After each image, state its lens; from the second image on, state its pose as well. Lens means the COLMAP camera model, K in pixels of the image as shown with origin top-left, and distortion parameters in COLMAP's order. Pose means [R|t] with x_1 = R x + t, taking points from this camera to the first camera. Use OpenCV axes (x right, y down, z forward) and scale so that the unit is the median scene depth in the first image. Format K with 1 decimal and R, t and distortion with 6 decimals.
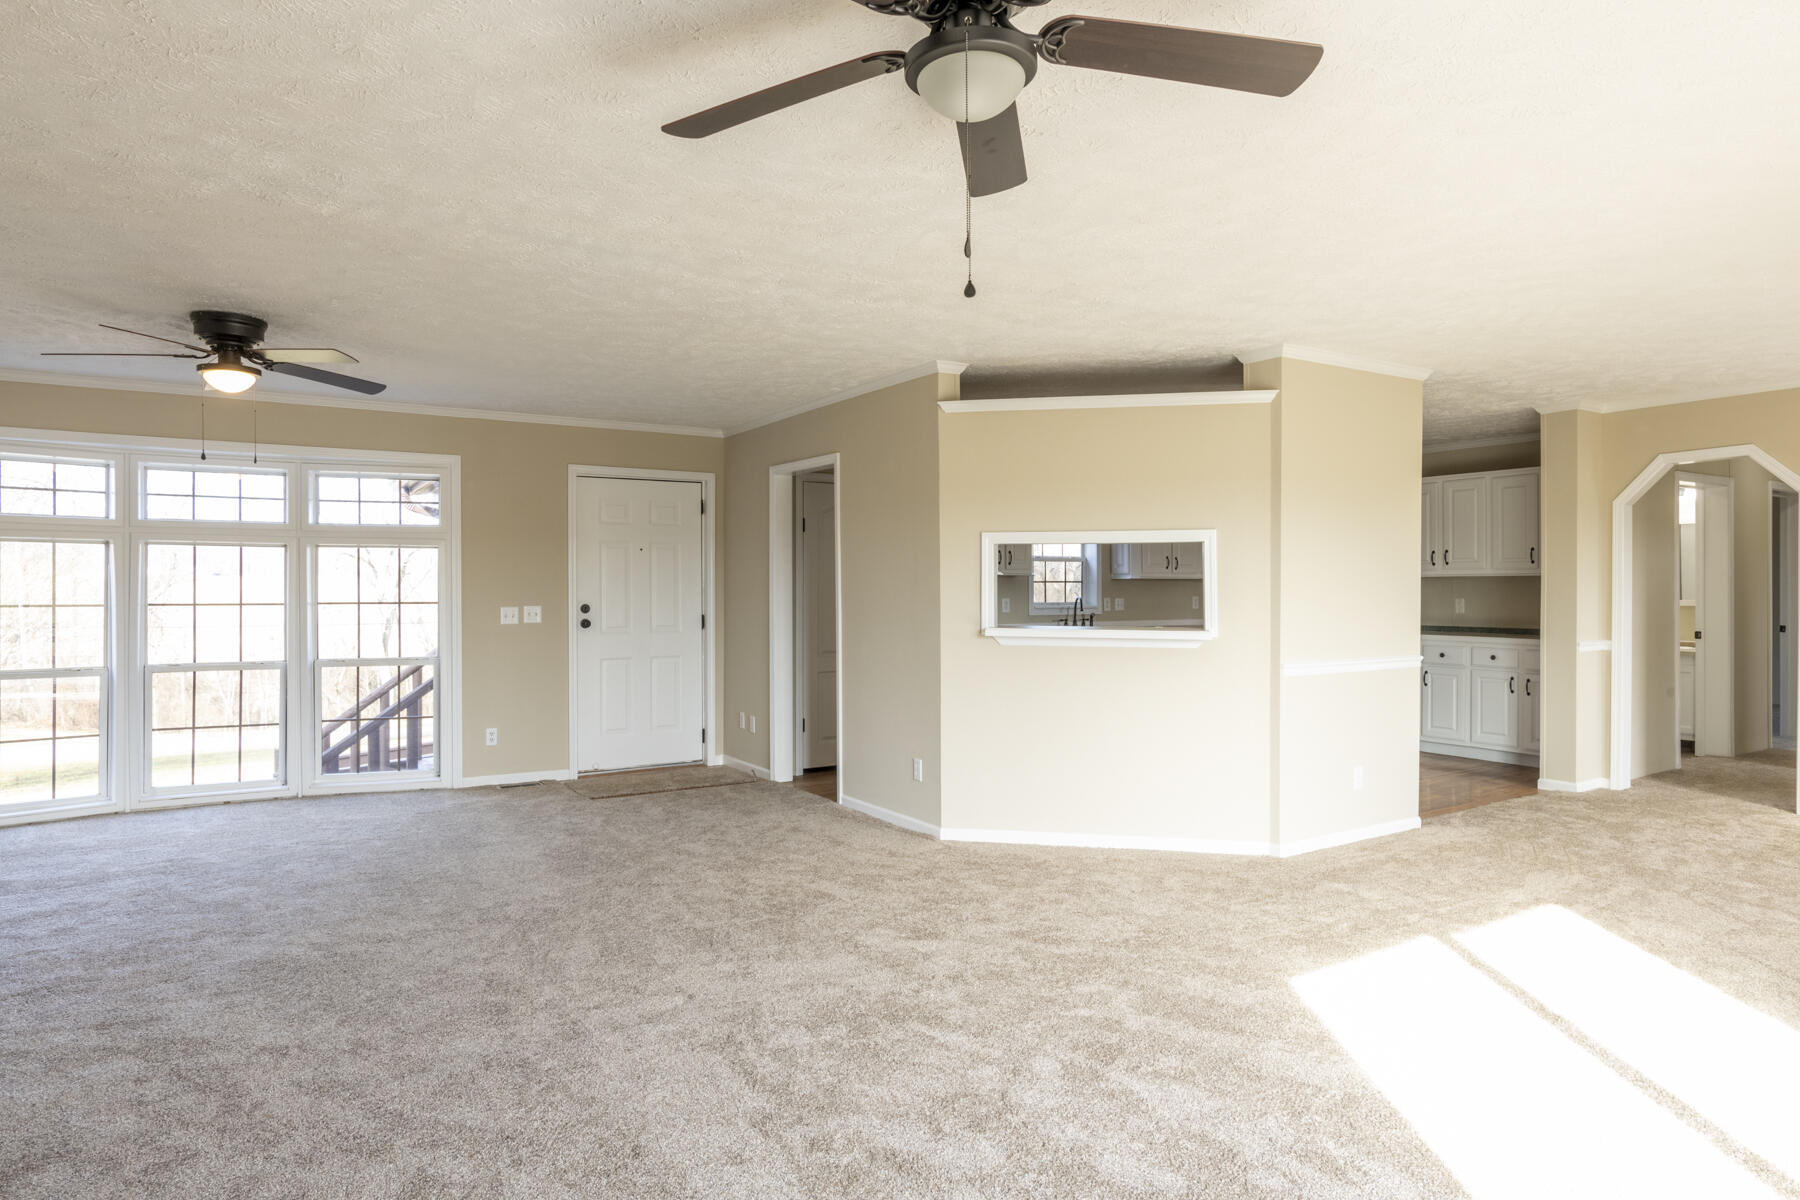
lens RADIAL K [[1087.7, 0, 908.0], [0, 1087.7, 595.0], [0, 0, 1]] dist [-0.102708, 0.000127]
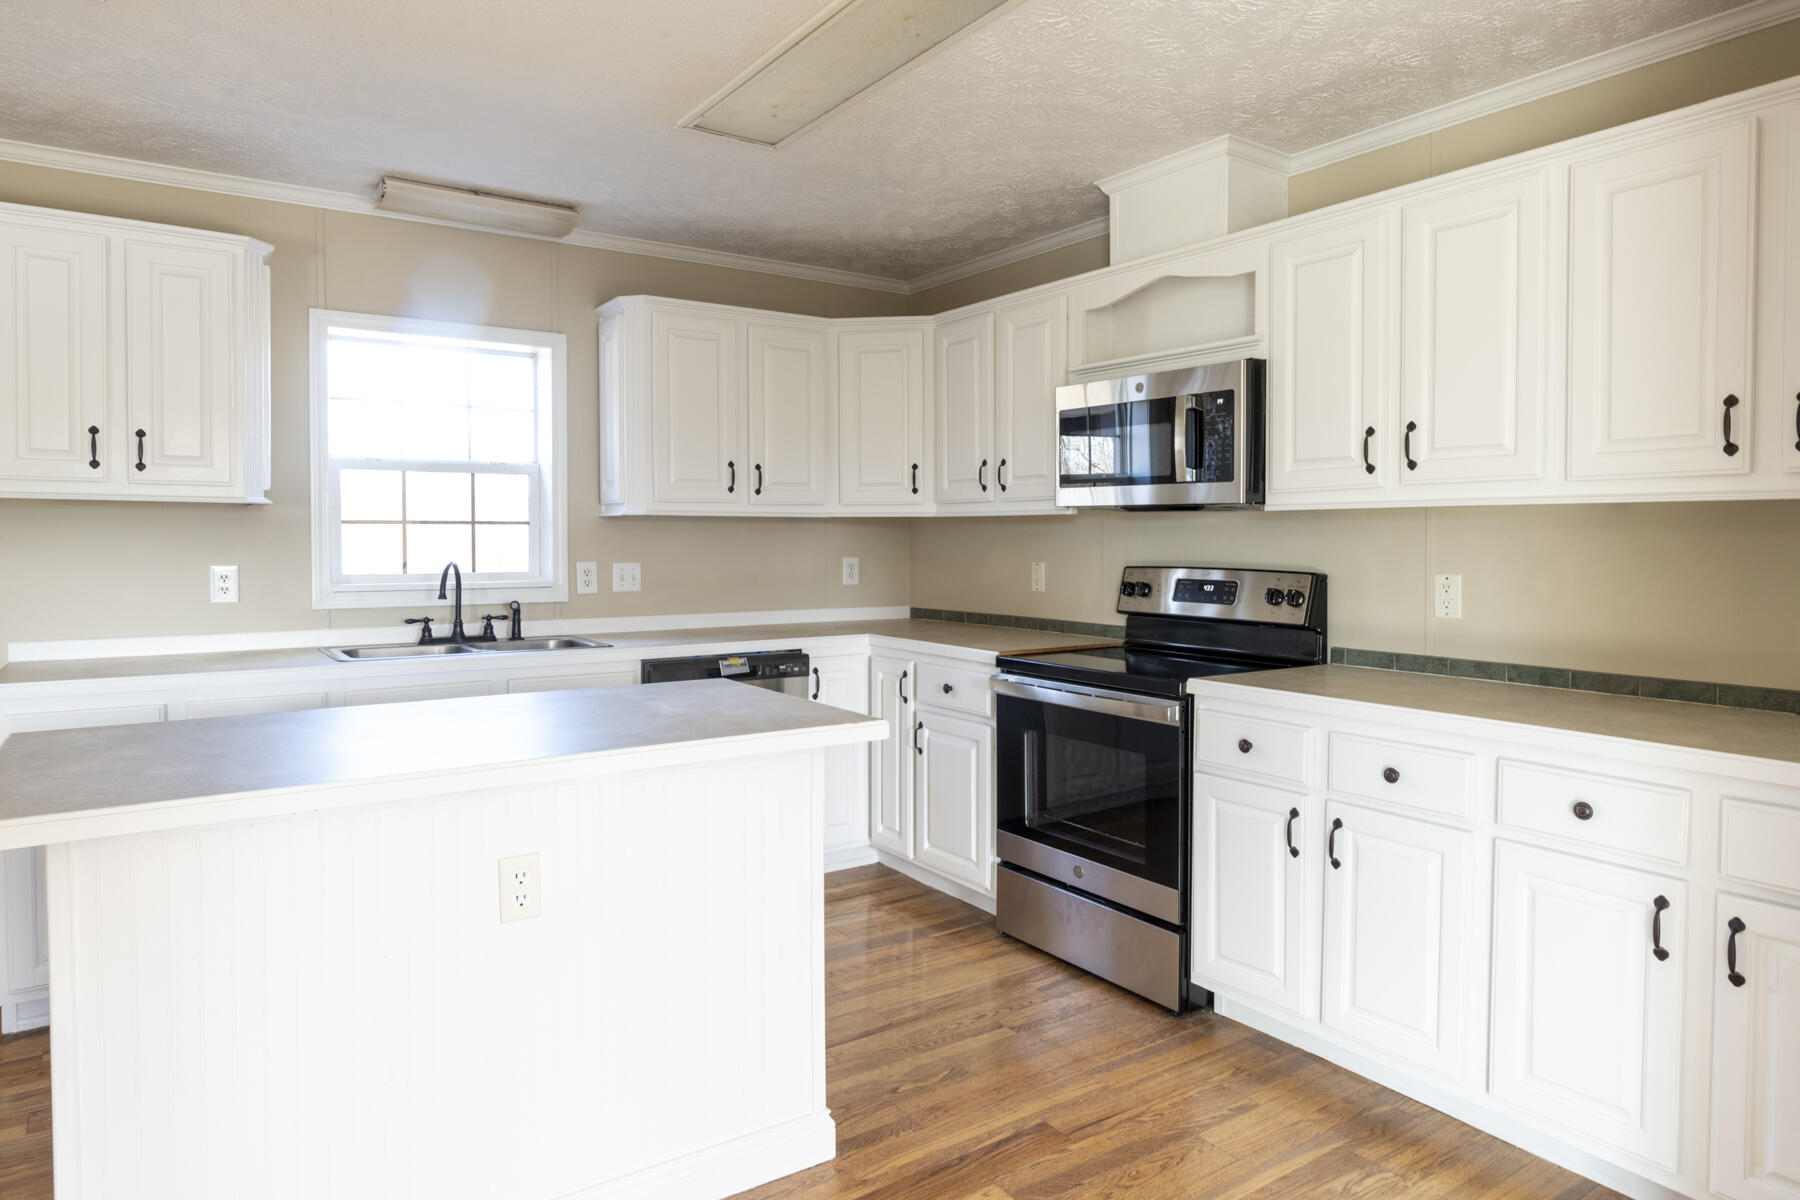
lens RADIAL K [[1087.7, 0, 908.0], [0, 1087.7, 595.0], [0, 0, 1]] dist [-0.102708, 0.000127]
pose [[0.998967, 0.000825, 0.045425, 0.342878], [-0.003010, 0.998840, 0.048055, -0.005415], [-0.045333, -0.048142, 0.997811, 0.685999]]
